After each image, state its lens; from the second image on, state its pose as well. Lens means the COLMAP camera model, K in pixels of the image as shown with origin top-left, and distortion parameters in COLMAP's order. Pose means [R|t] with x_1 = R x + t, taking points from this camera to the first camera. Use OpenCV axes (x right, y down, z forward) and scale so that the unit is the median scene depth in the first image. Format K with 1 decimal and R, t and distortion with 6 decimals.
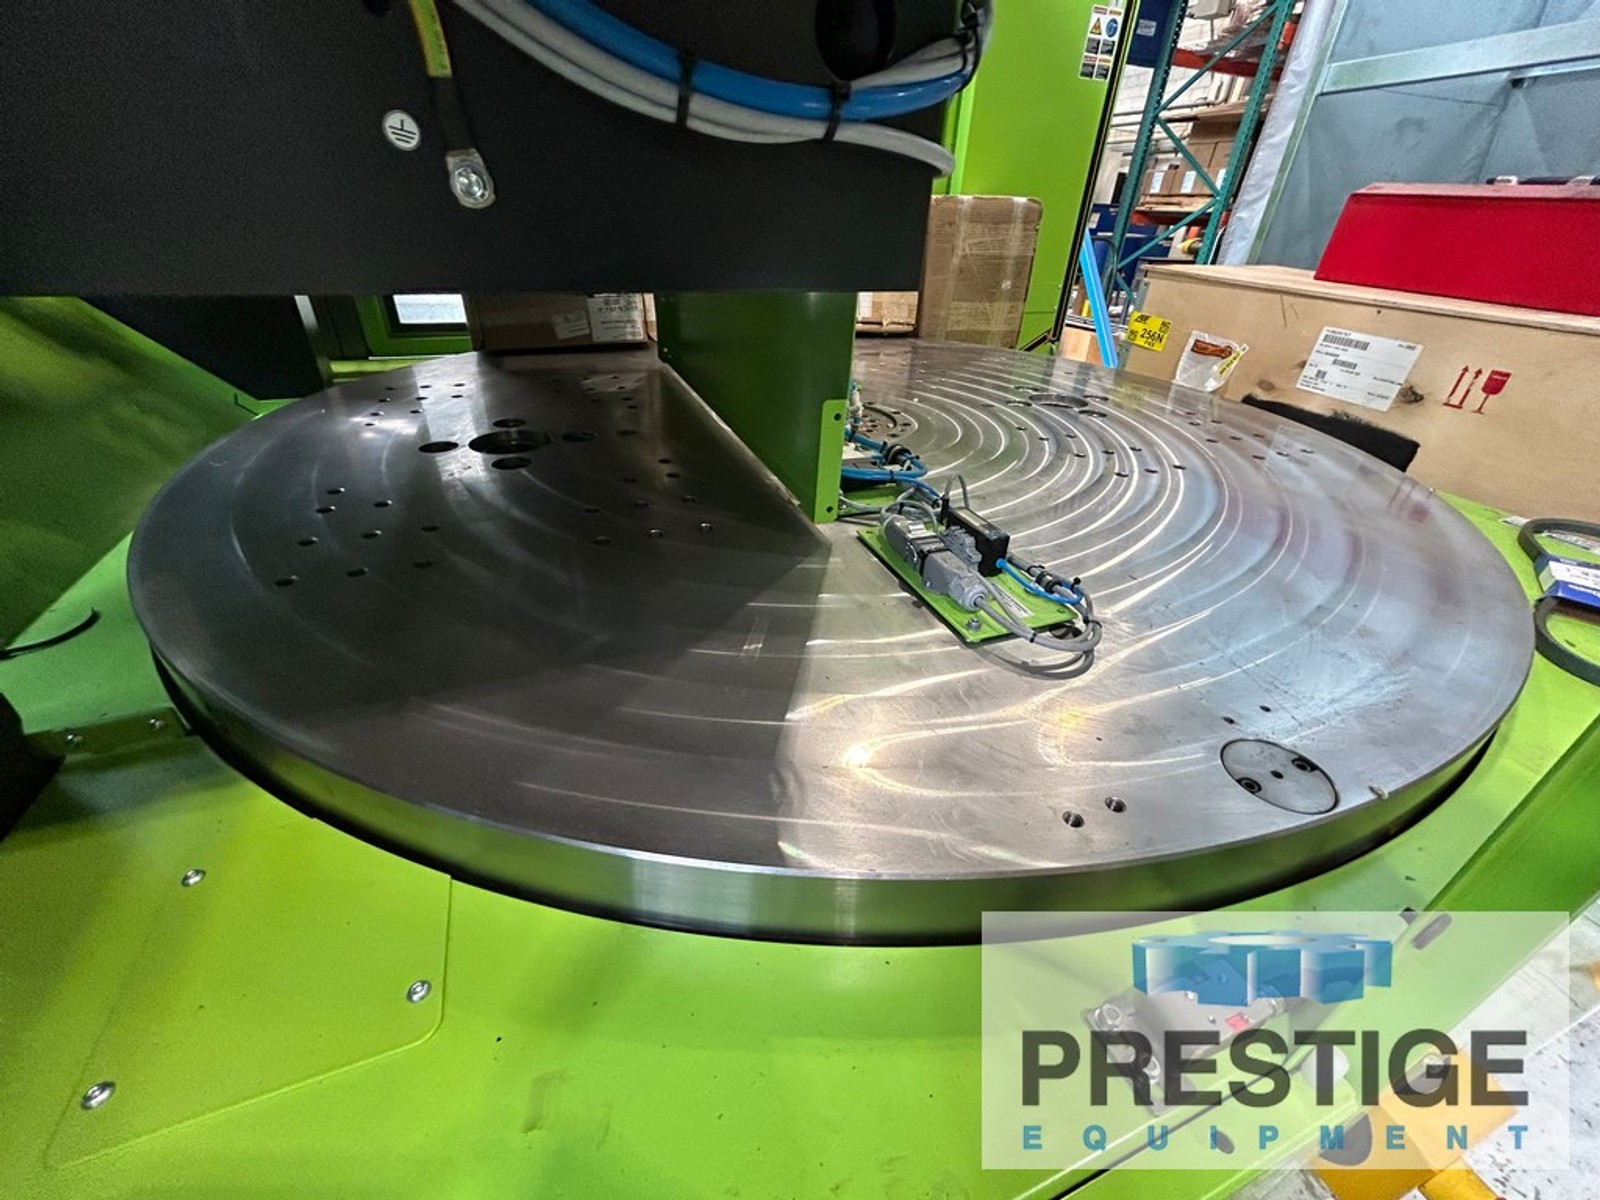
lens RADIAL K [[649.8, 0, 800.0], [0, 649.8, 600.0], [0, 0, 1]] dist [-0.000092, 0.000509]
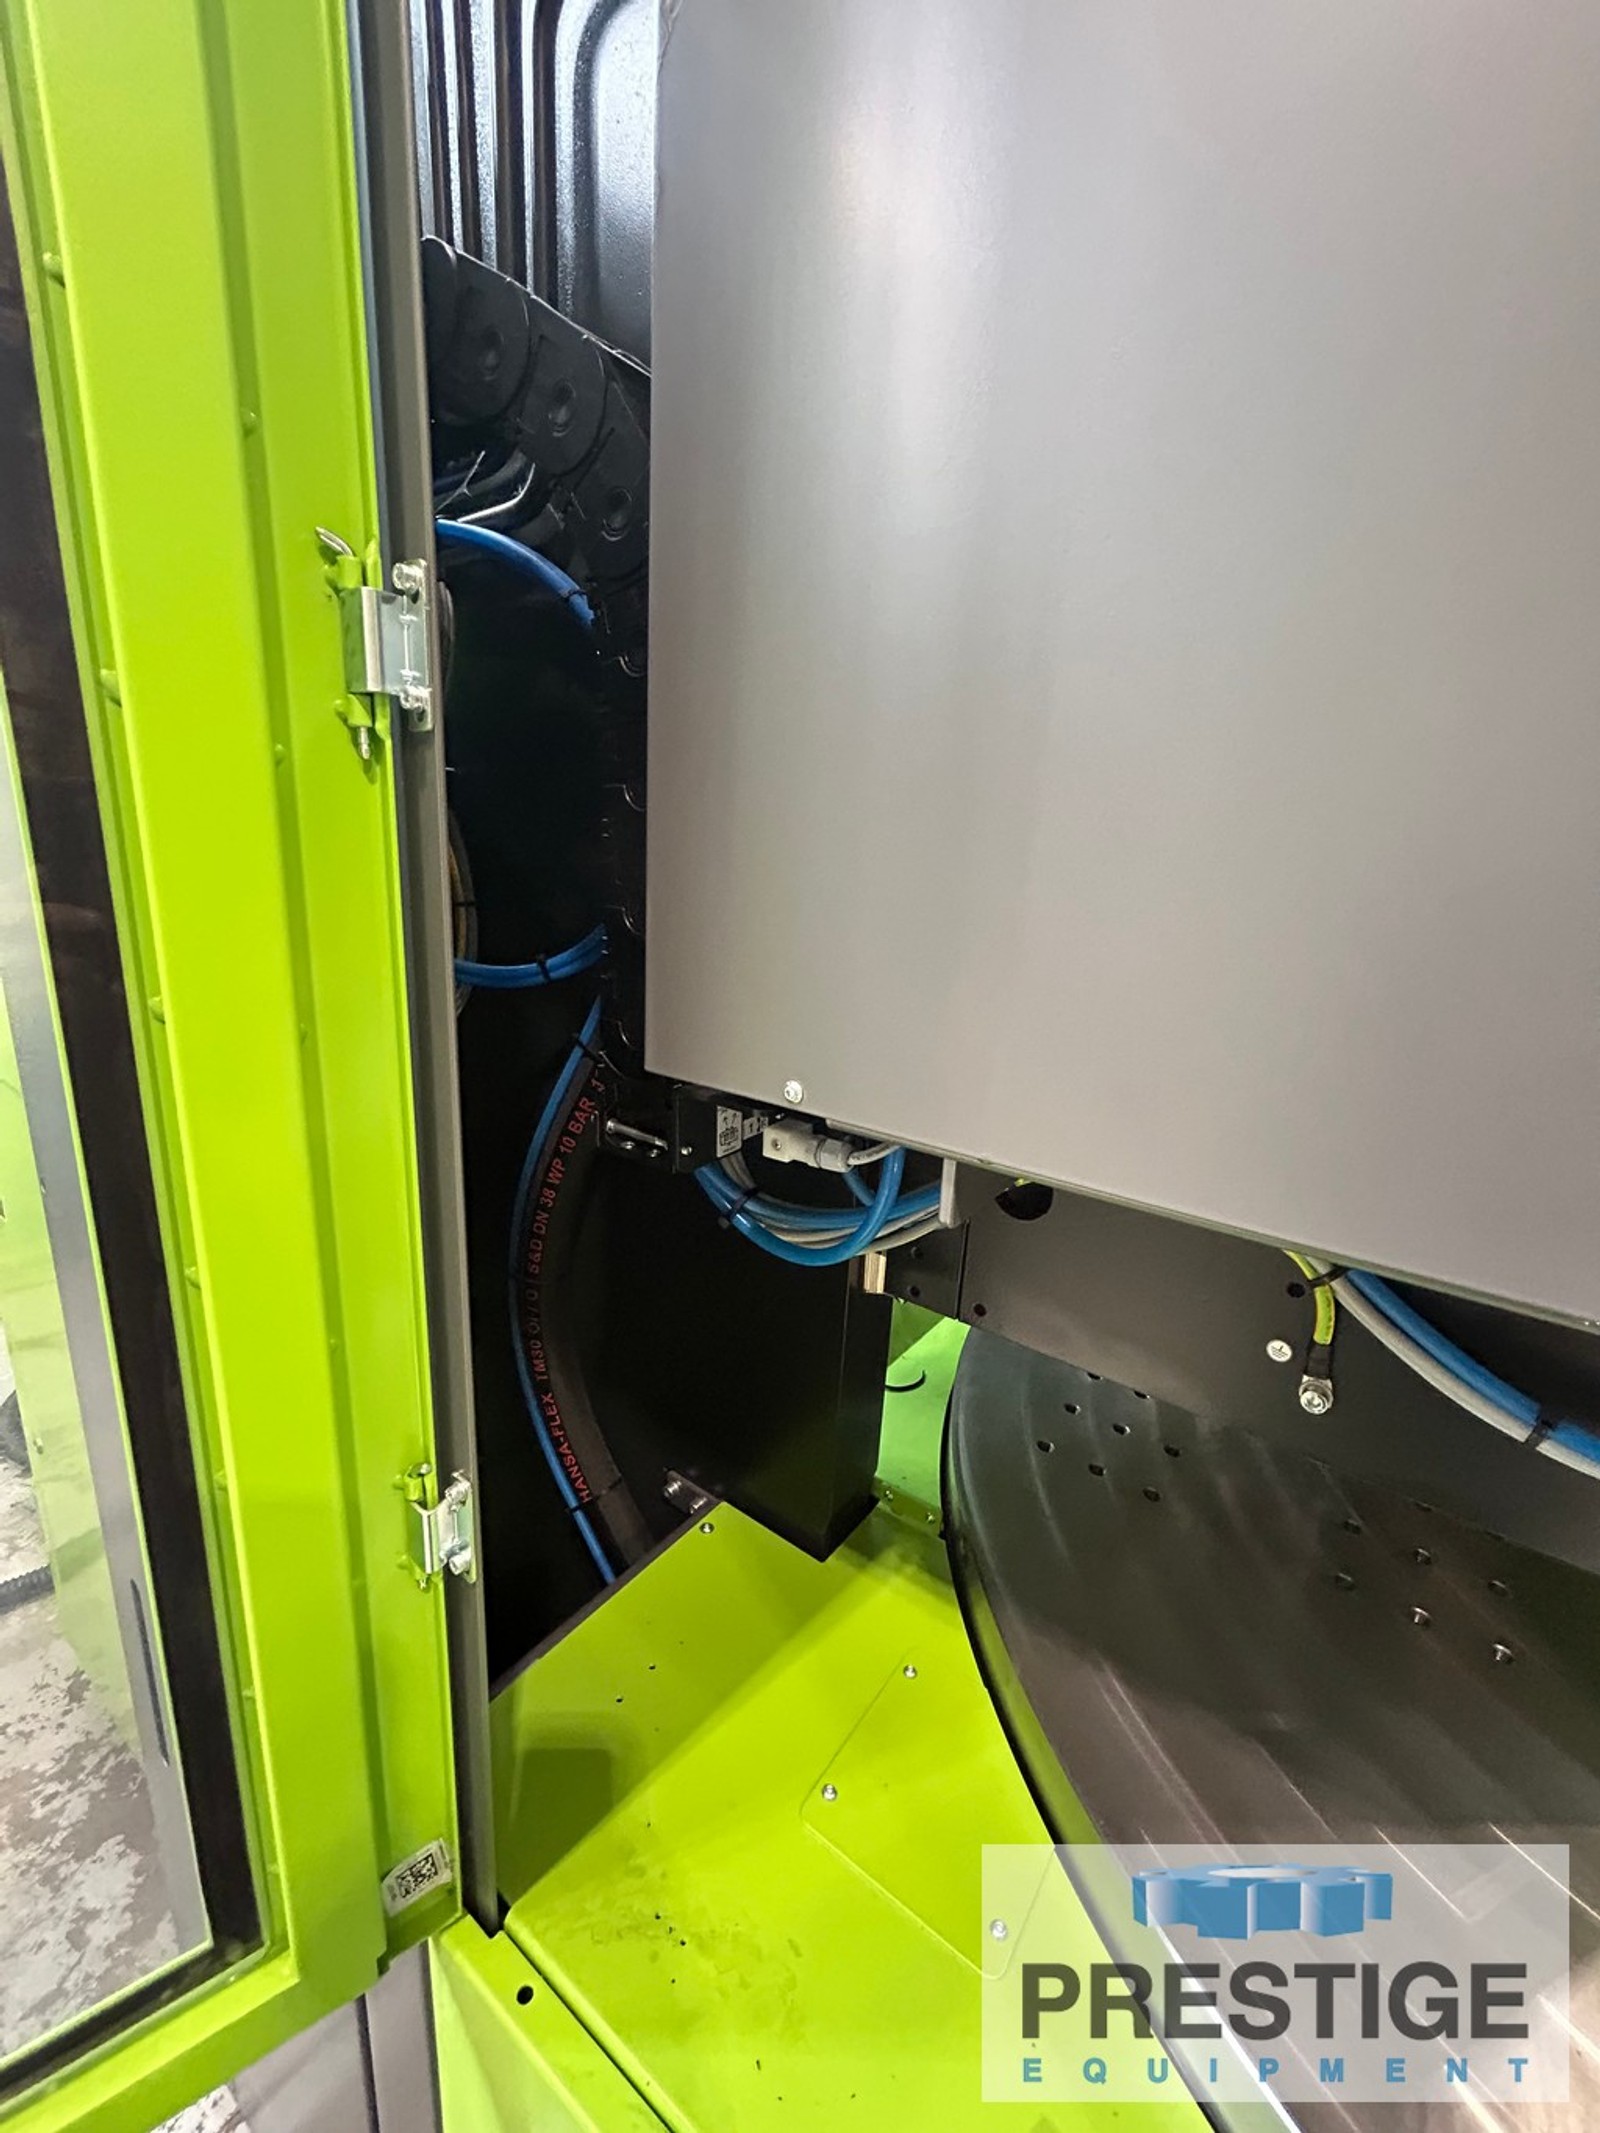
lens RADIAL K [[866.2, 0, 800.0], [0, 866.2, 1066.5], [0, 0, 1]] dist [-0.000092, 0.000509]
pose [[0.538269, 0.211192, -0.815883, 0.163571], [-0.469583, 0.879048, -0.082259, -0.435470], [0.699828, 0.427402, 0.572336, -0.749890]]
